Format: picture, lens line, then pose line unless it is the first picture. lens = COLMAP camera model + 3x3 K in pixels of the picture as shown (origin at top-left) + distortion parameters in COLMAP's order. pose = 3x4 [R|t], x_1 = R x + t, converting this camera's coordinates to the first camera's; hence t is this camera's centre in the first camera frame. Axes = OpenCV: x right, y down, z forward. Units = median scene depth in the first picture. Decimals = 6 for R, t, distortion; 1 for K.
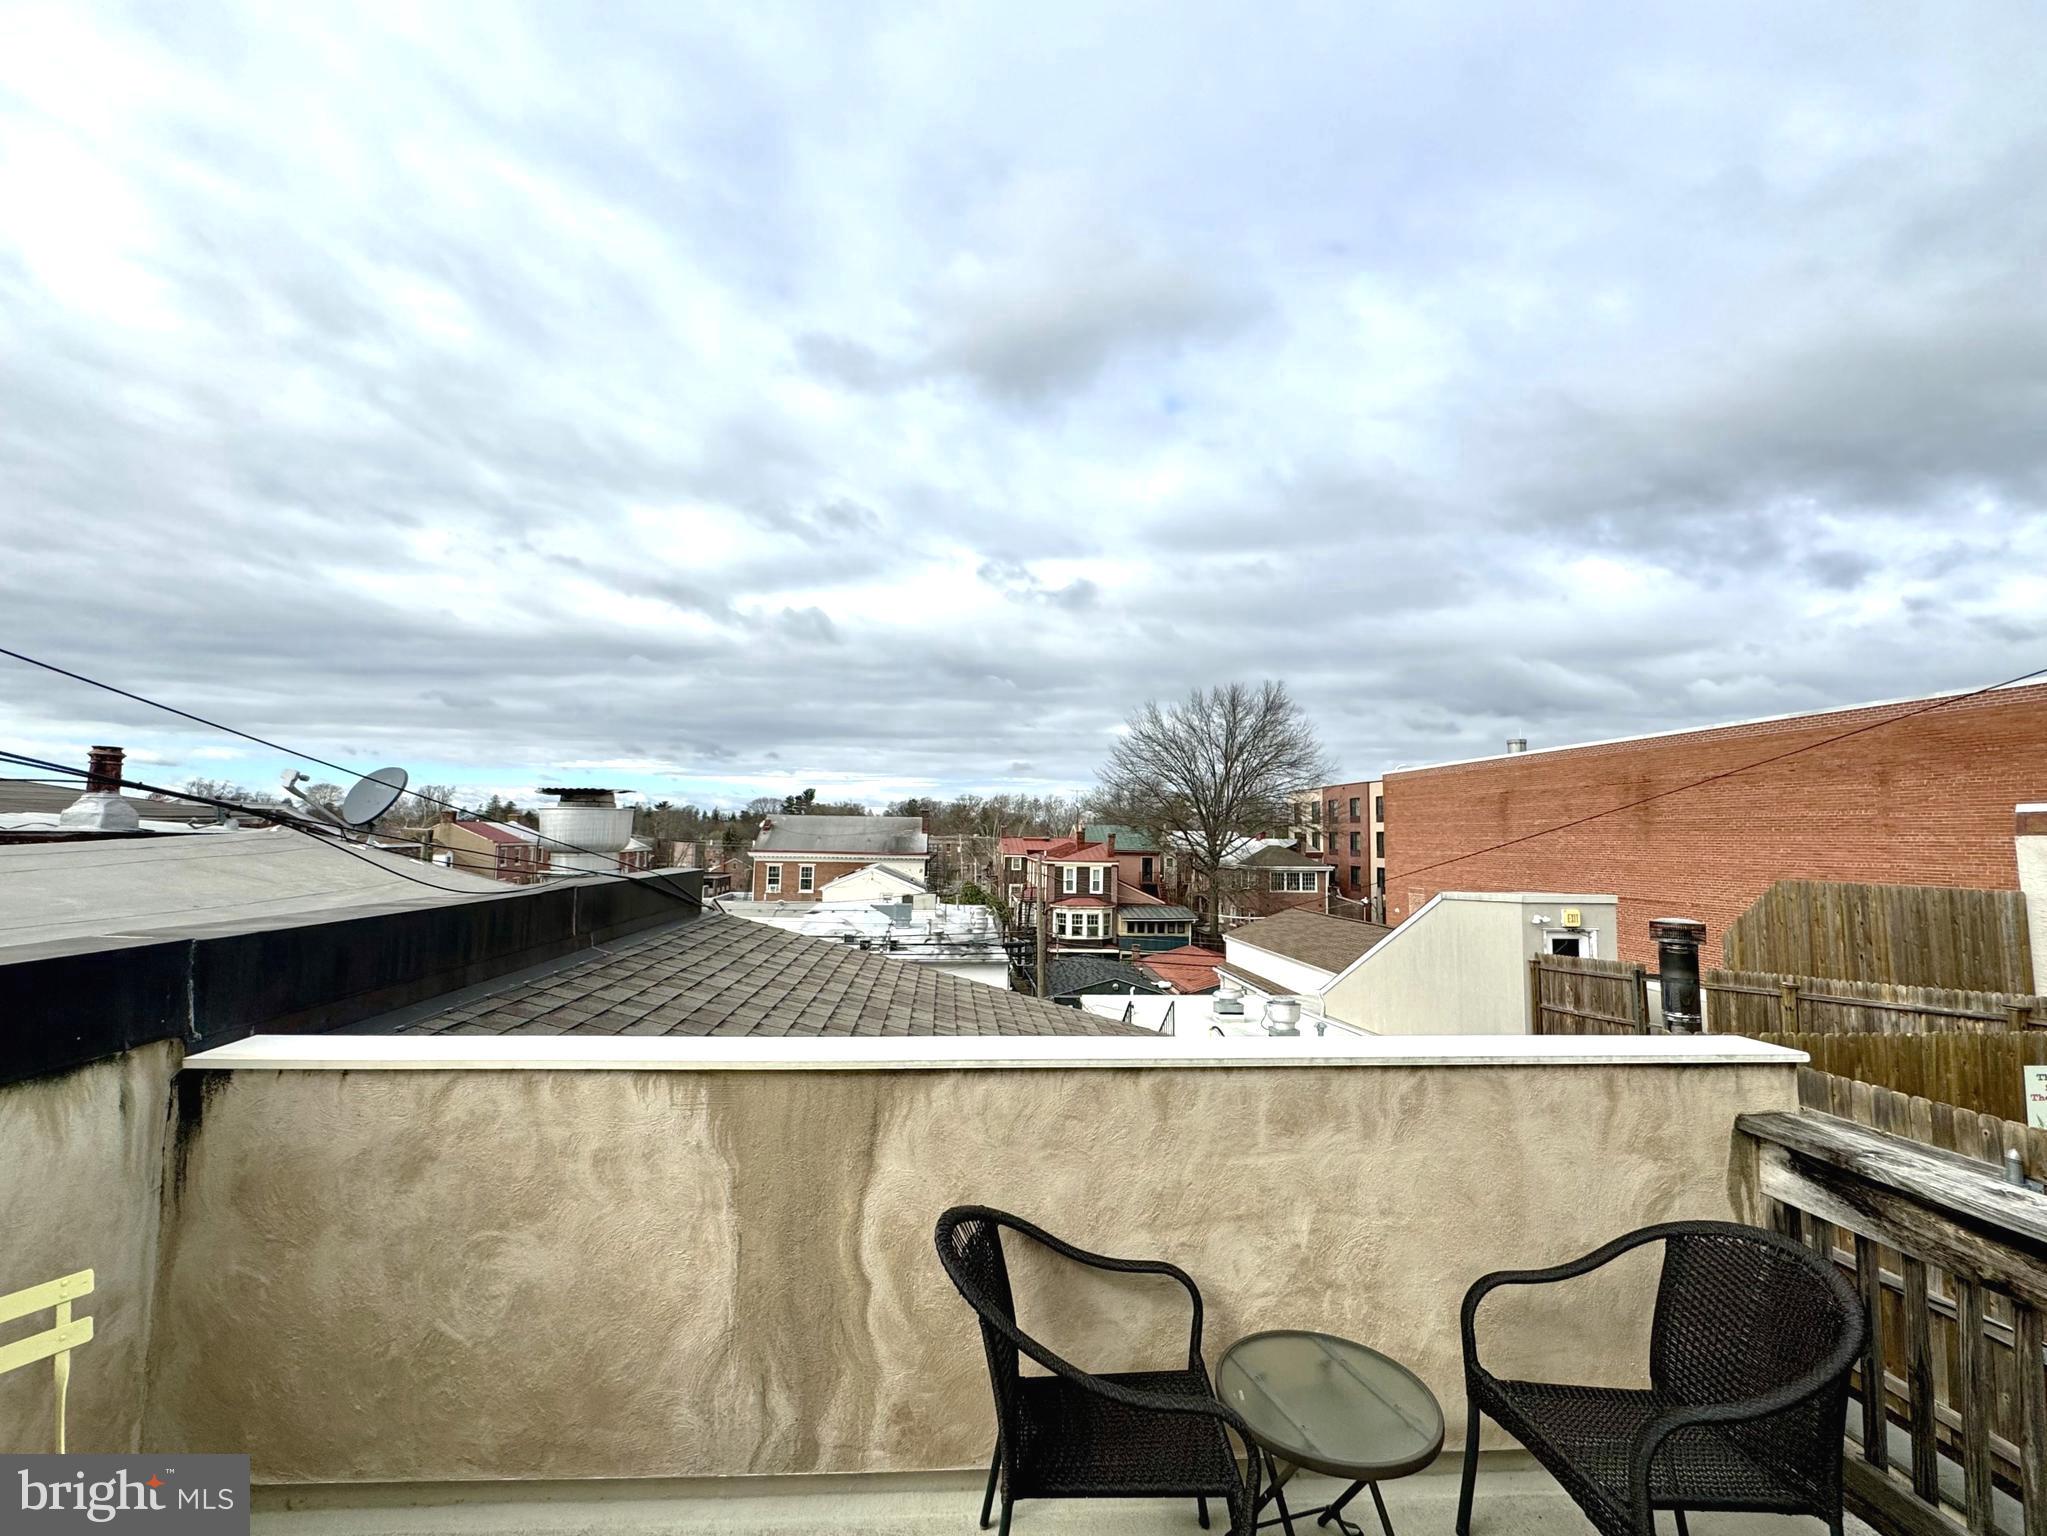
lens RADIAL K [[854.1, 0, 1022.9], [0, 854.1, 765.6], [0, 0, 1]] dist [-0.001834, -0.000394]
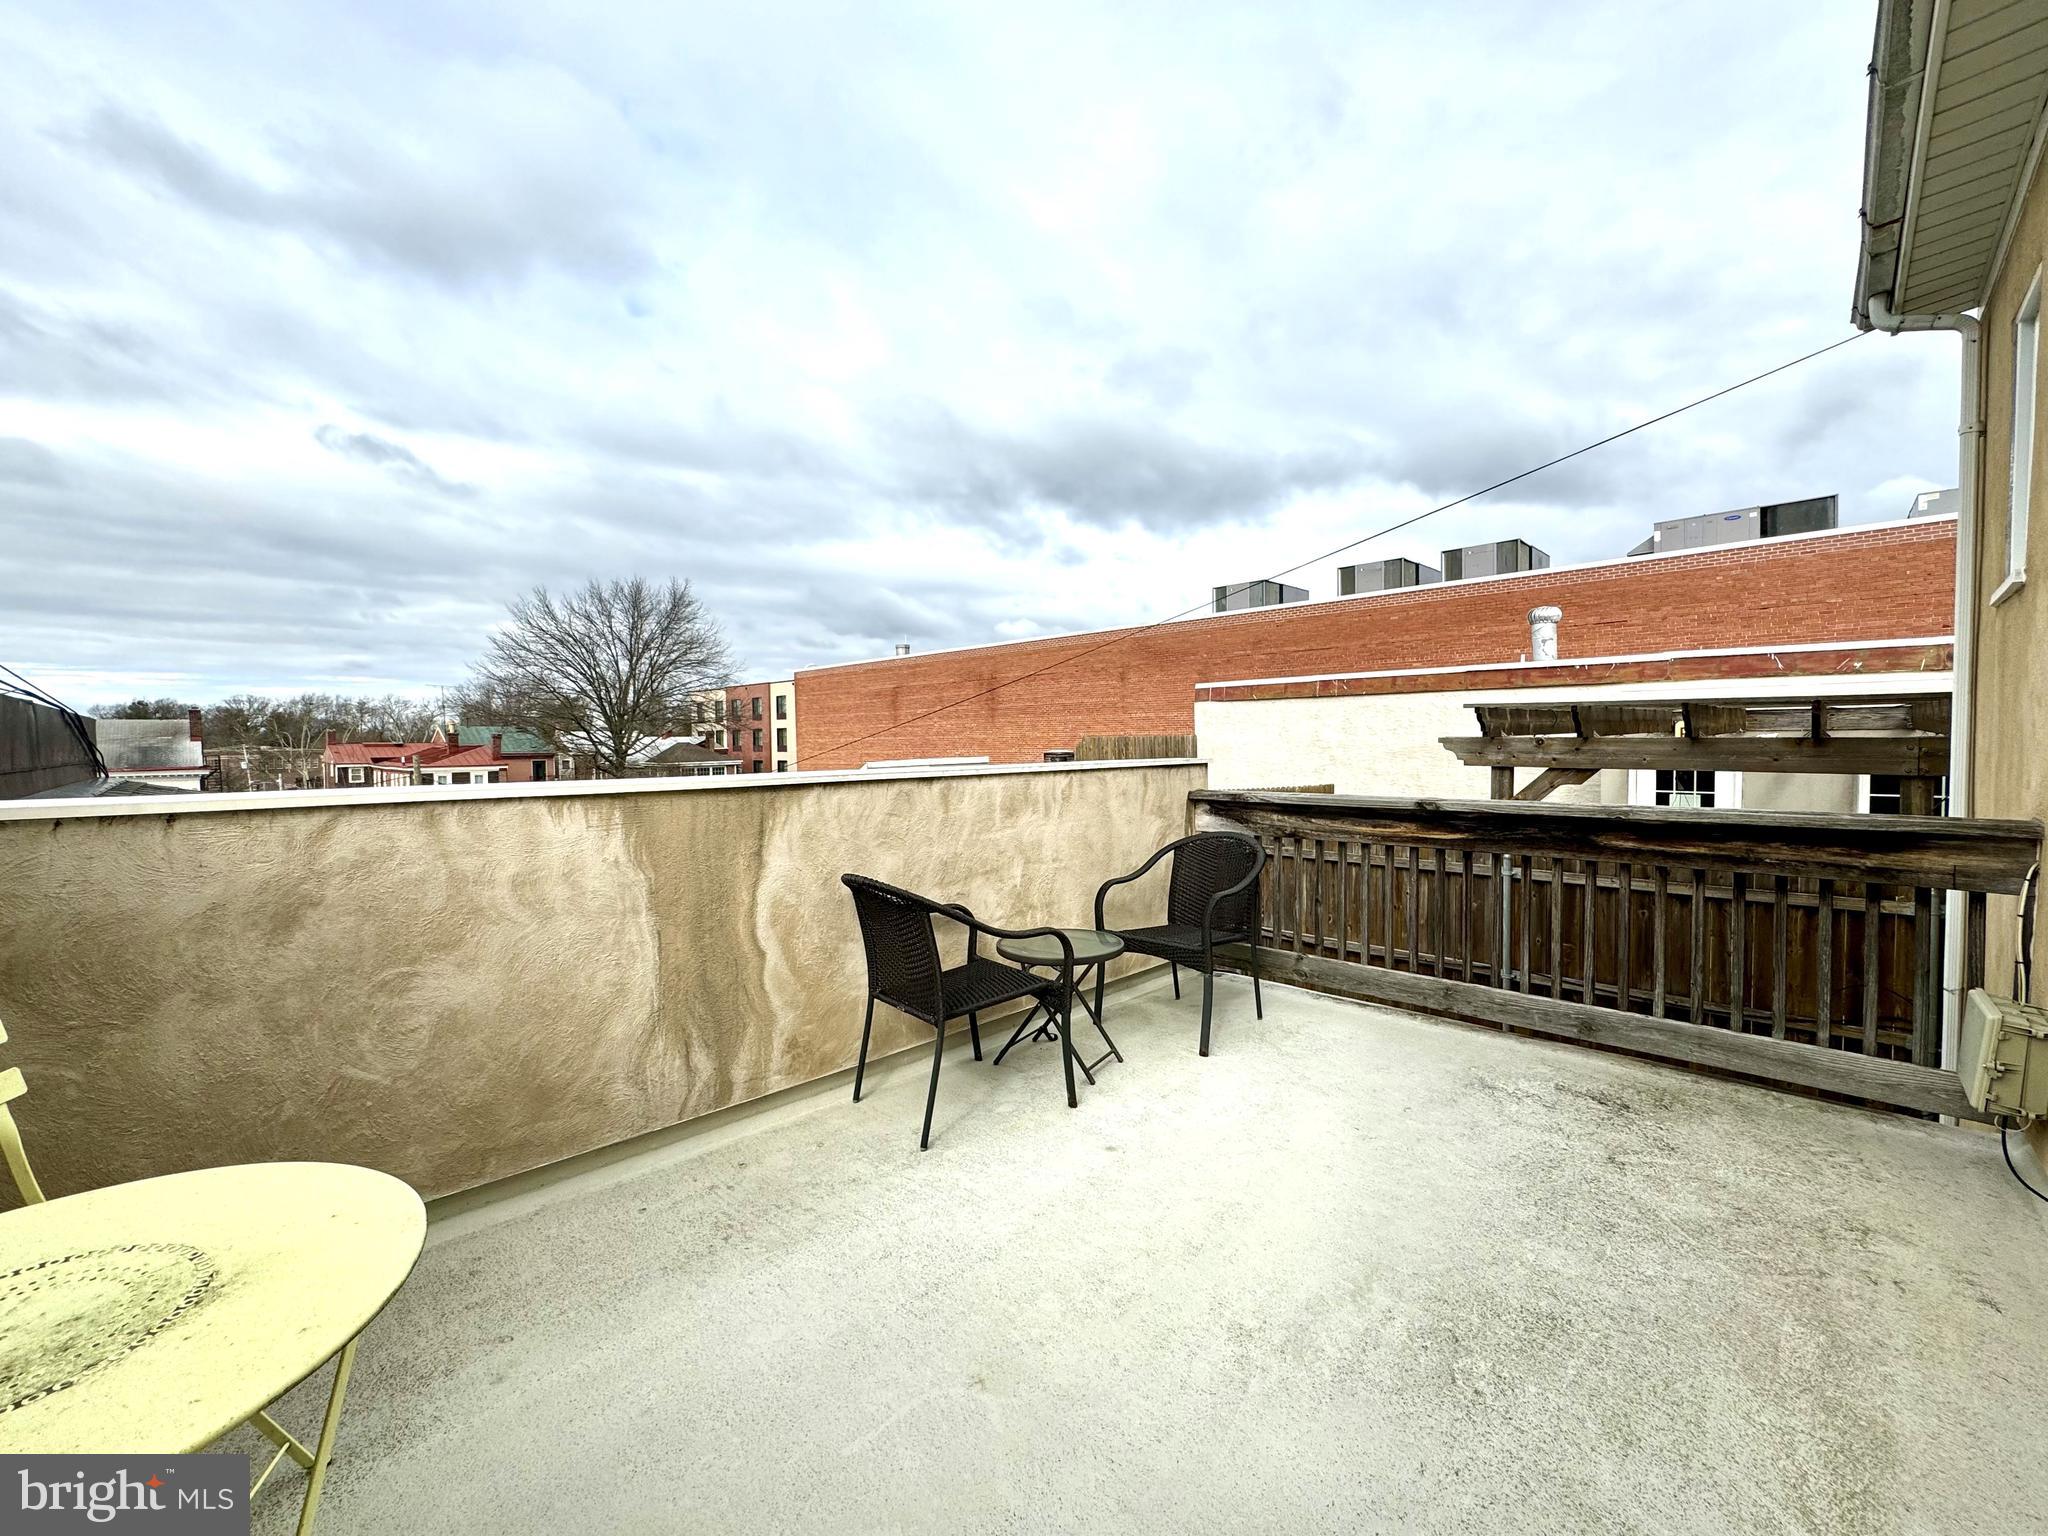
lens RADIAL K [[815.8, 0, 1023.6], [0, 815.8, 766.5], [0, 0, 1]] dist [-0.002079, -0.000122]
pose [[0.764531, -0.048011, 0.642796, -0.644496], [-0.027287, 0.993918, 0.106691, 0.195918], [-0.644009, -0.099108, 0.758571, -0.124784]]
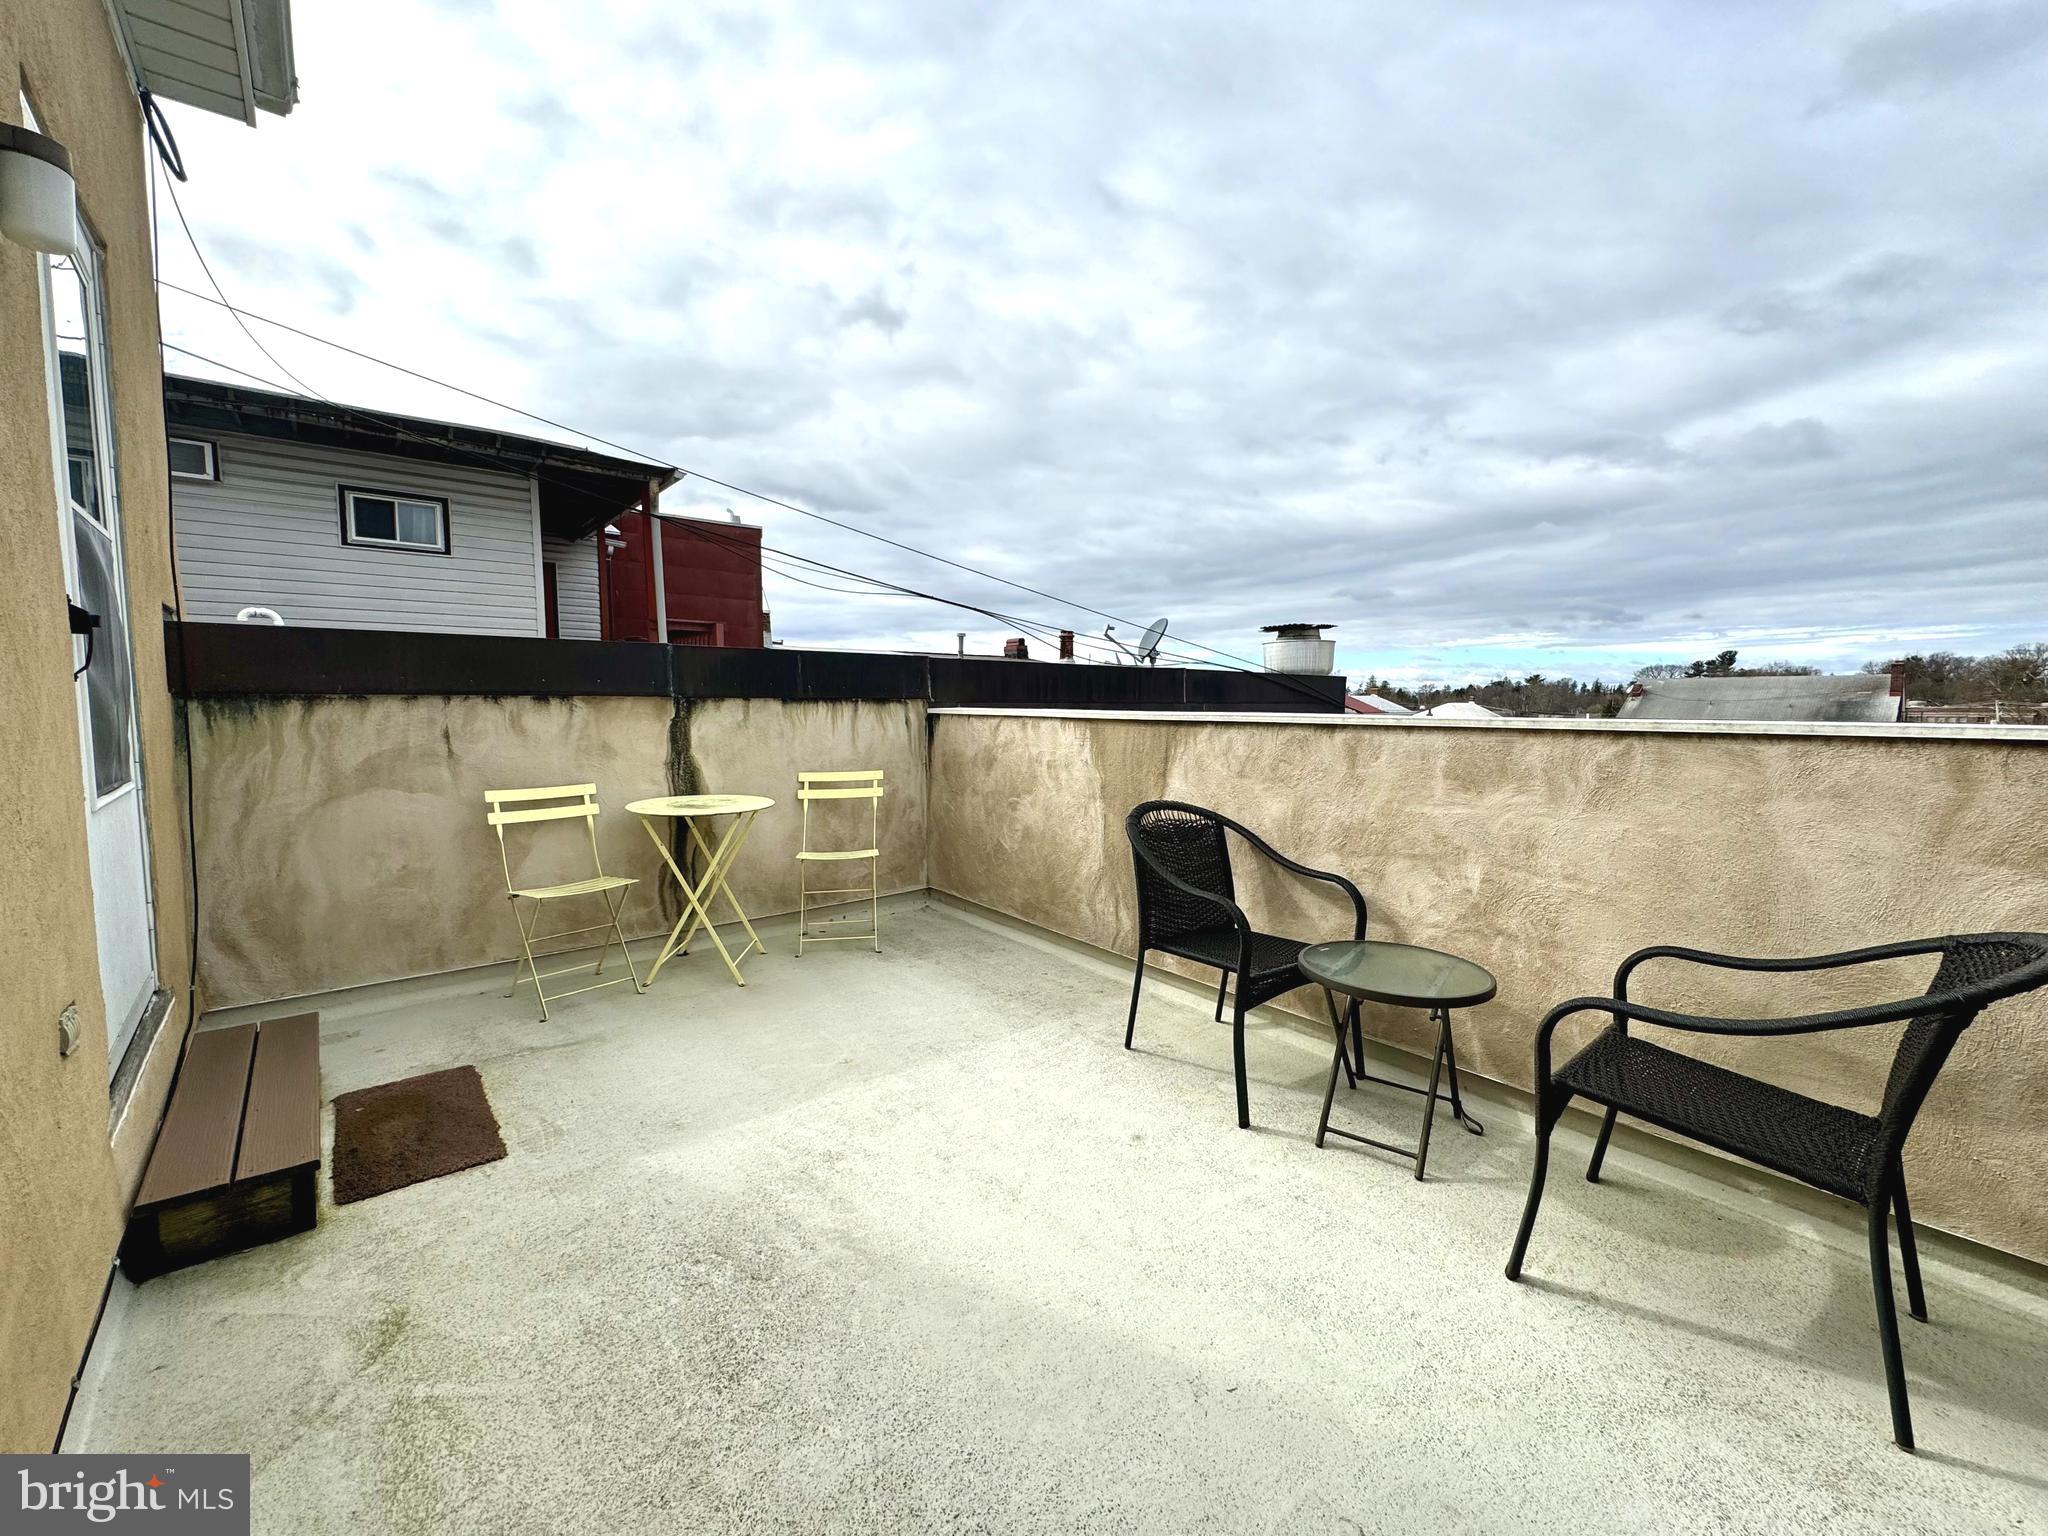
lens RADIAL K [[815.8, 0, 1023.6], [0, 815.8, 766.5], [0, 0, 1]] dist [-0.002079, -0.000122]
pose [[0.574561, 0.047732, -0.817069, 0.874350], [0.074108, 0.991163, 0.110014, 0.263525], [0.815100, -0.123761, 0.565946, -0.026106]]
